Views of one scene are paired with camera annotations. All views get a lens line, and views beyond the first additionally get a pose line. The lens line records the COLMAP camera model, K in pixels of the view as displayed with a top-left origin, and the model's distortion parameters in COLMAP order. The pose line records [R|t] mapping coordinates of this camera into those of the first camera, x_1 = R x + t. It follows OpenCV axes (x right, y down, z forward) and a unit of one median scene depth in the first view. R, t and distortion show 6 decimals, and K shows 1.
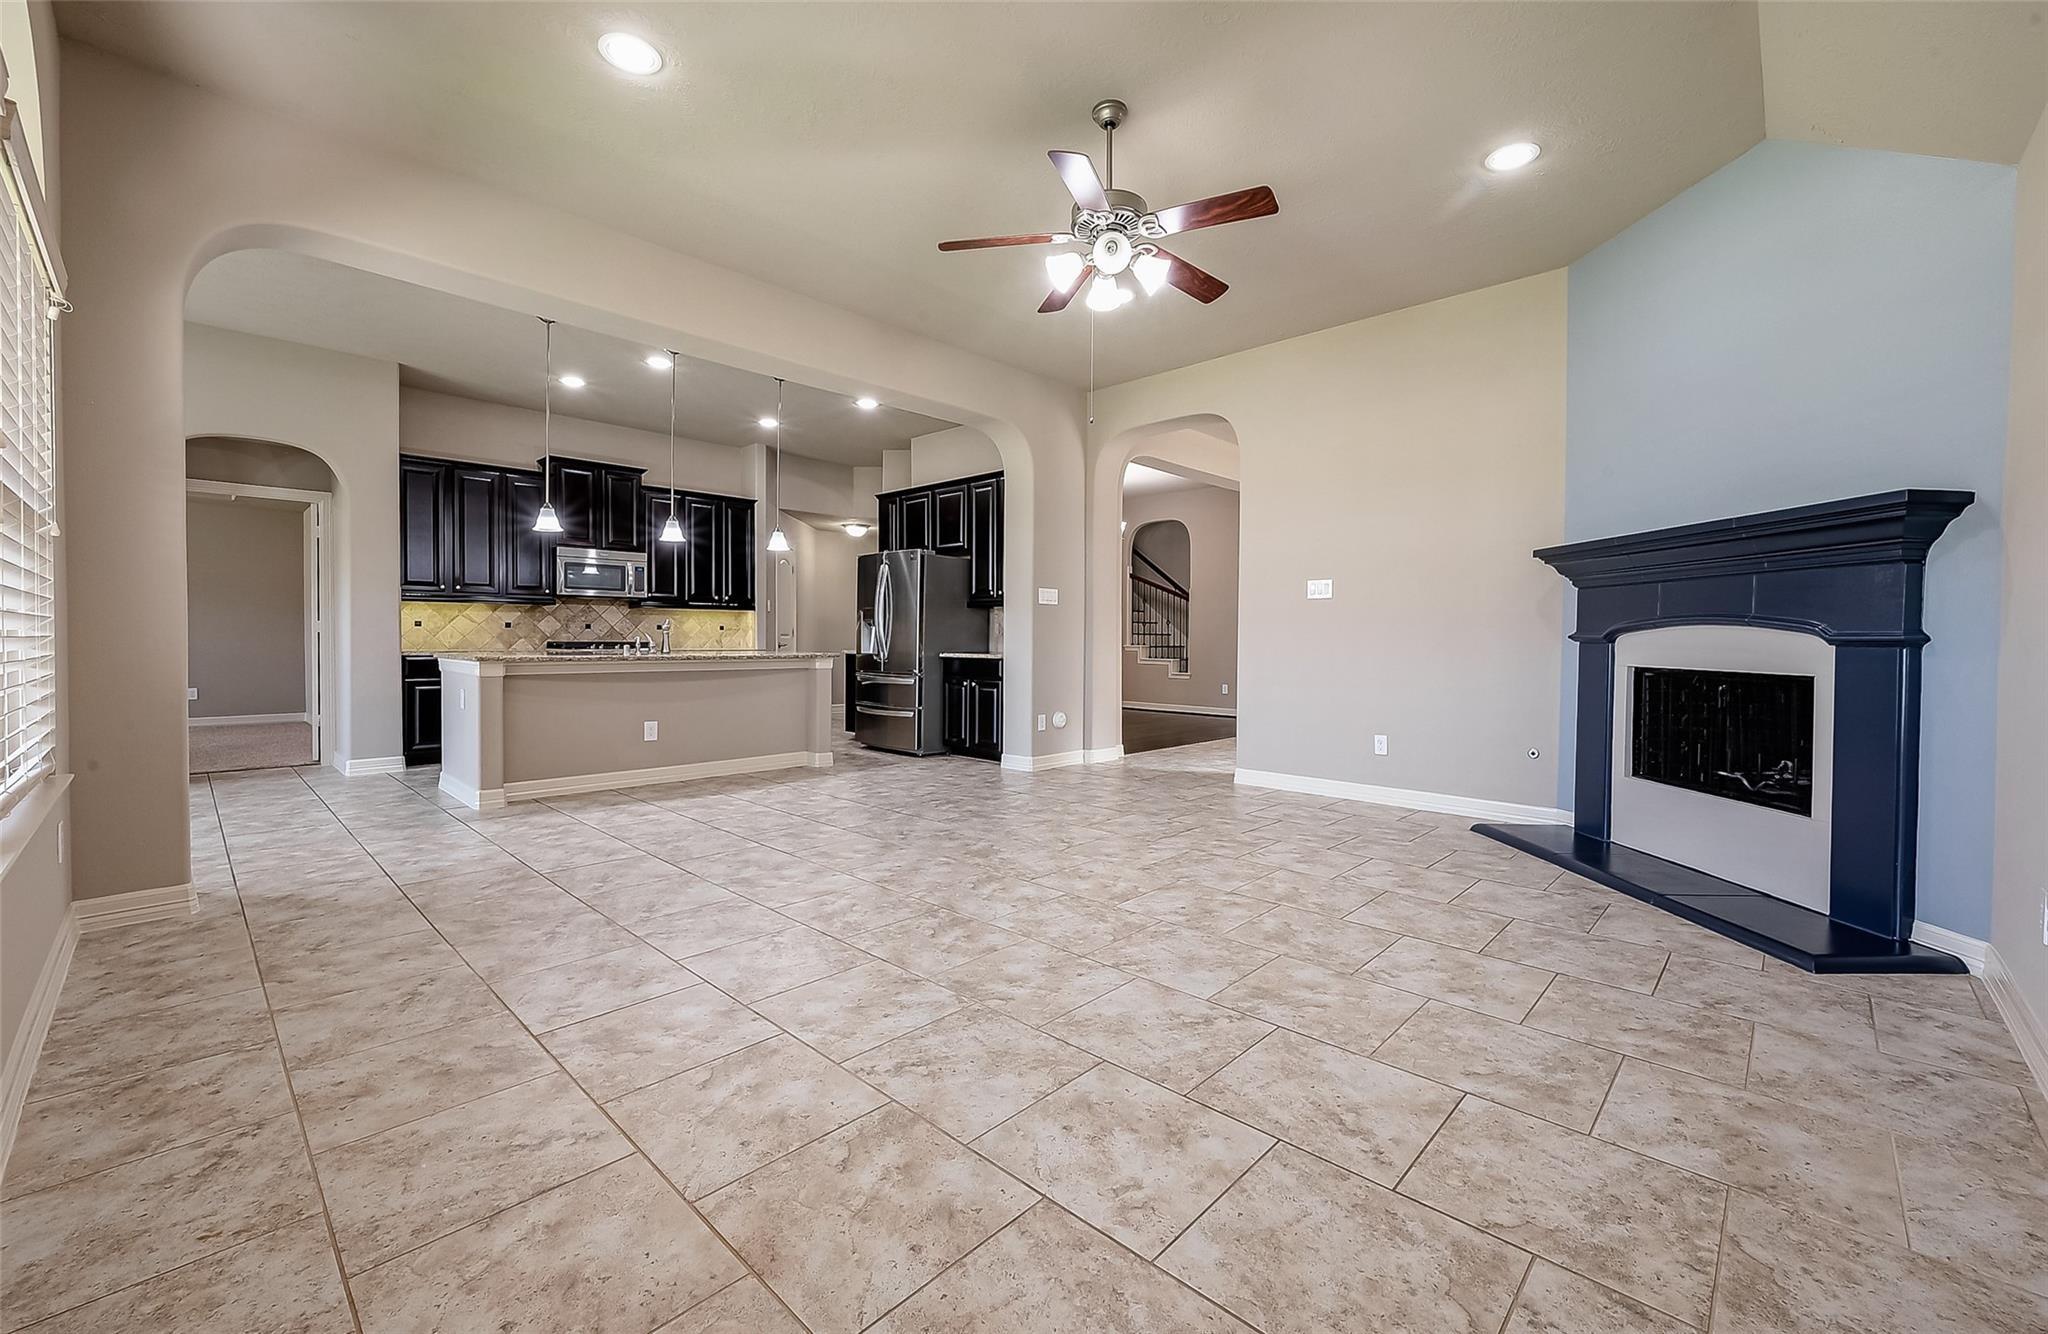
lens RADIAL K [[806.9, 0, 1031.6], [0, 806.9, 652.2], [0, 0, 1]] dist [0.002368, 0.000442]
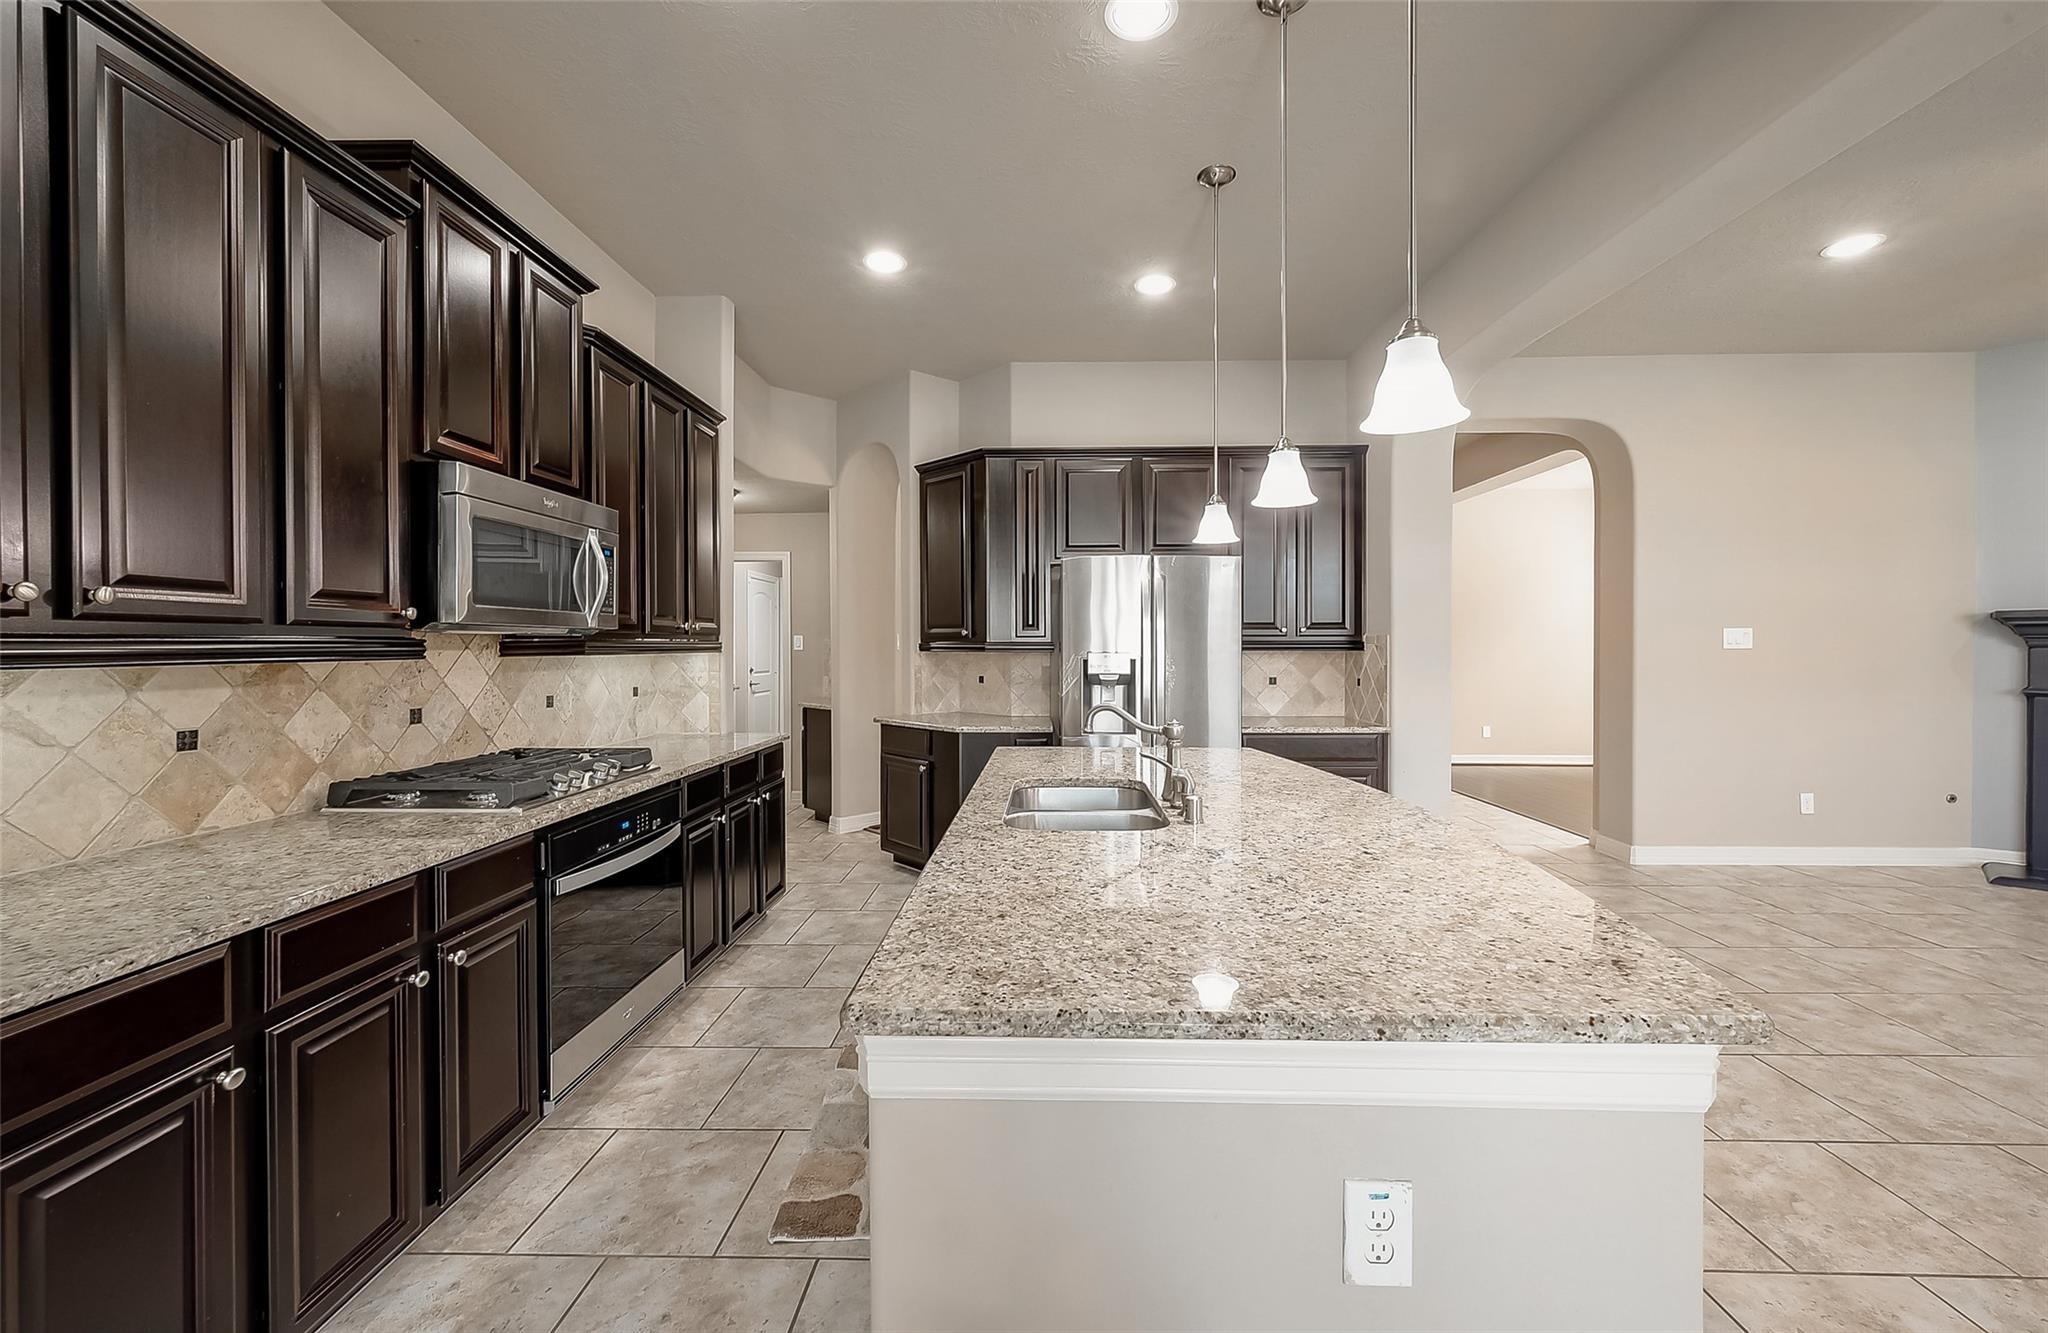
lens RADIAL K [[806.9, 0, 1031.6], [0, 806.9, 651.7], [0, 0, 1]] dist [0.002368, 0.000442]
pose [[0.743316, -0.011582, 0.668840, -0.678522], [0.019424, 0.999802, -0.004273, -0.060451], [-0.668658, 0.016168, 0.743394, 0.692703]]
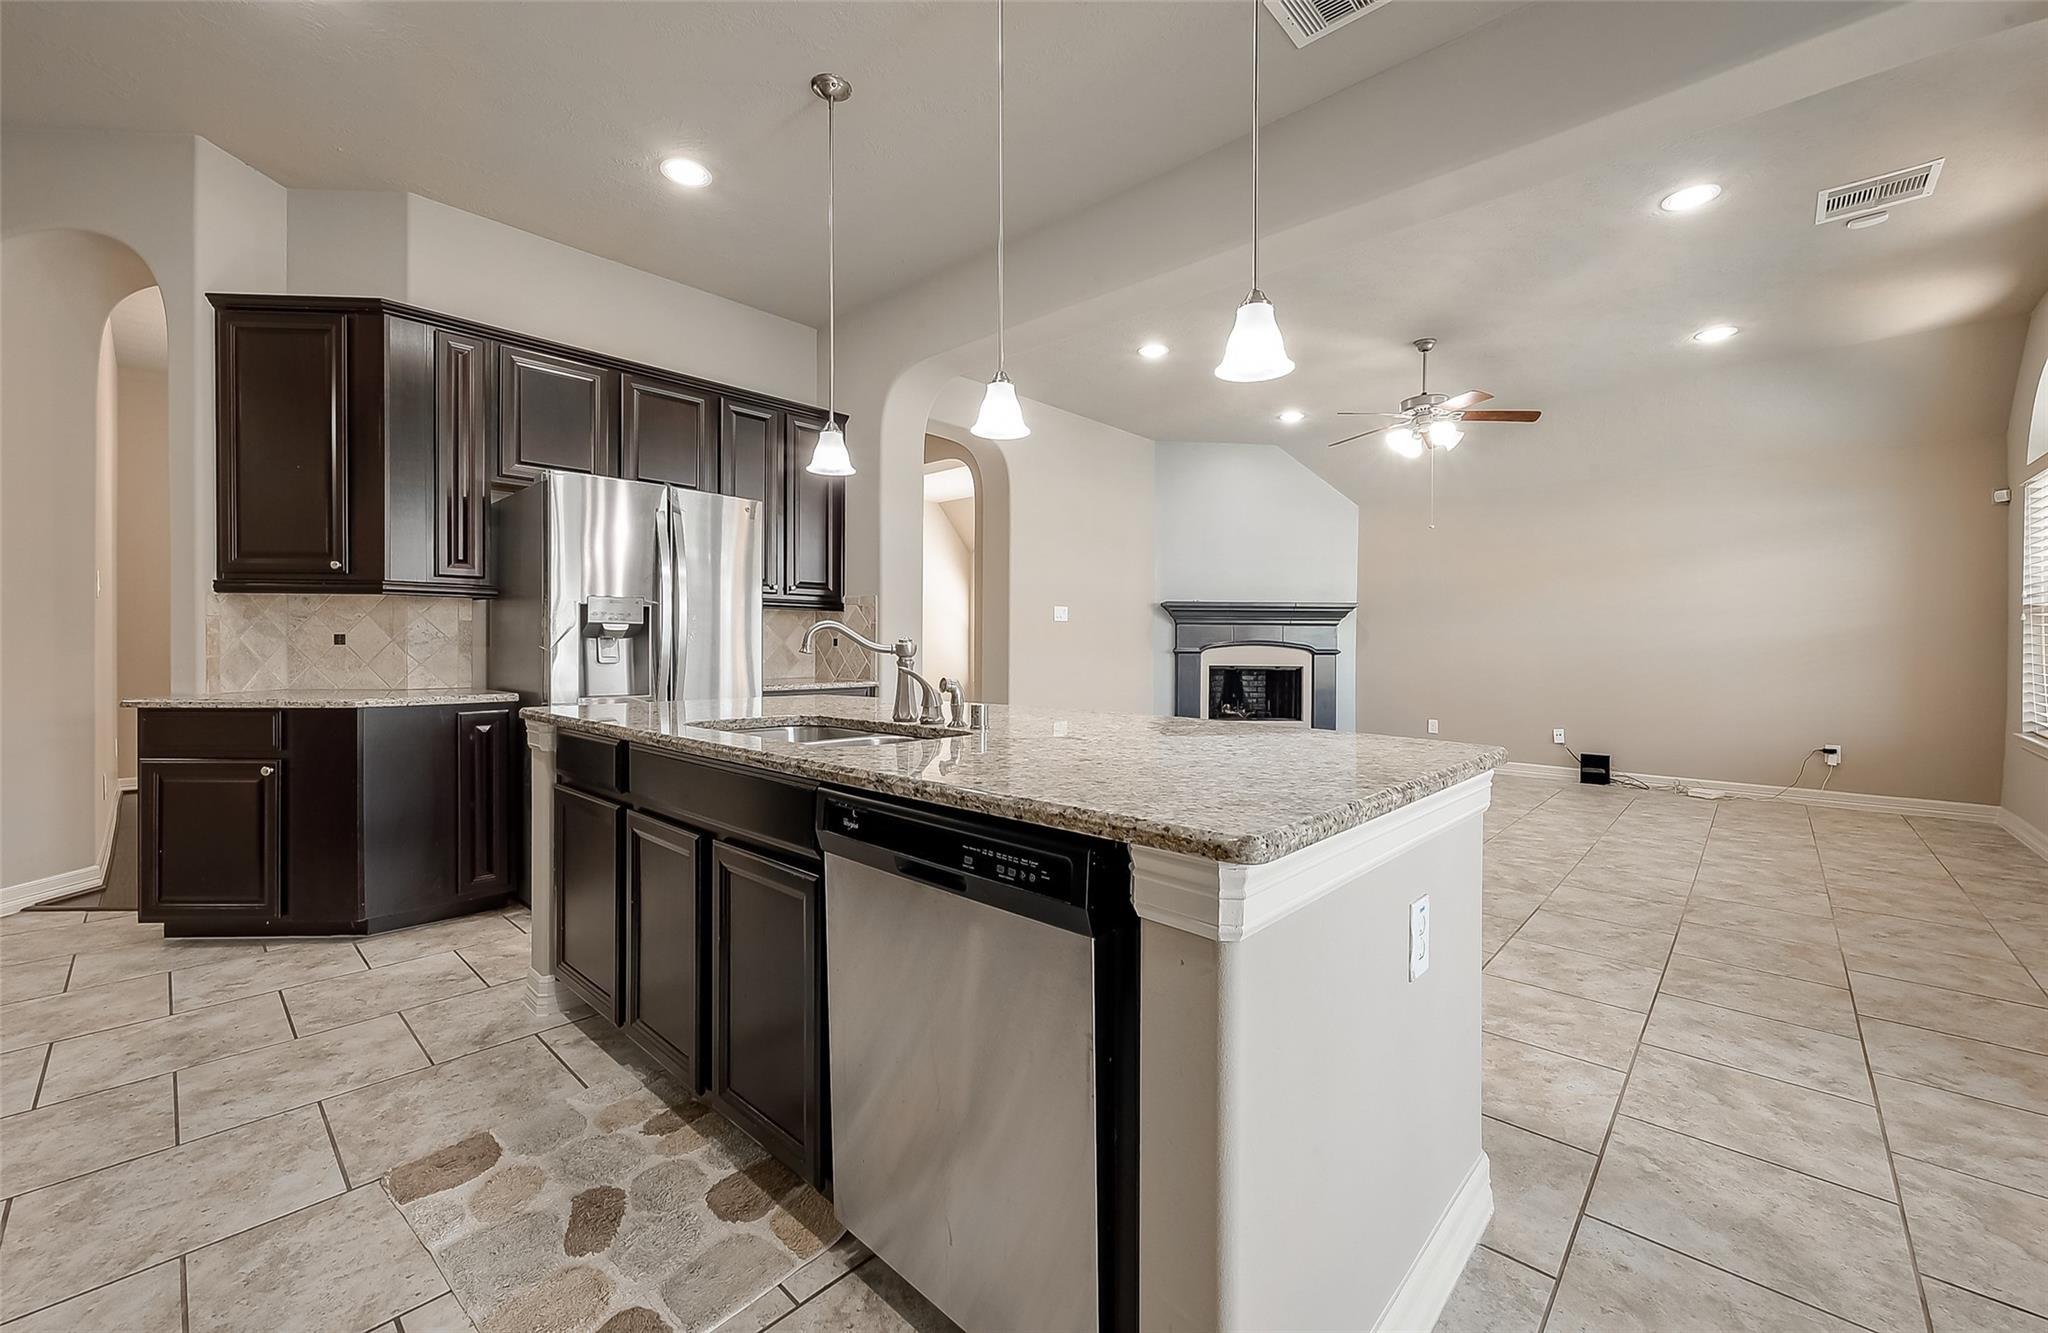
lens RADIAL K [[806.9, 0, 1031.6], [0, 806.9, 651.7], [0, 0, 1]] dist [0.002368, 0.000442]
pose [[-0.012487, -0.012215, 0.999847, -0.731570], [0.016431, 0.999788, 0.012420, -0.029159], [-0.999787, 0.016583, -0.012284, 0.856827]]
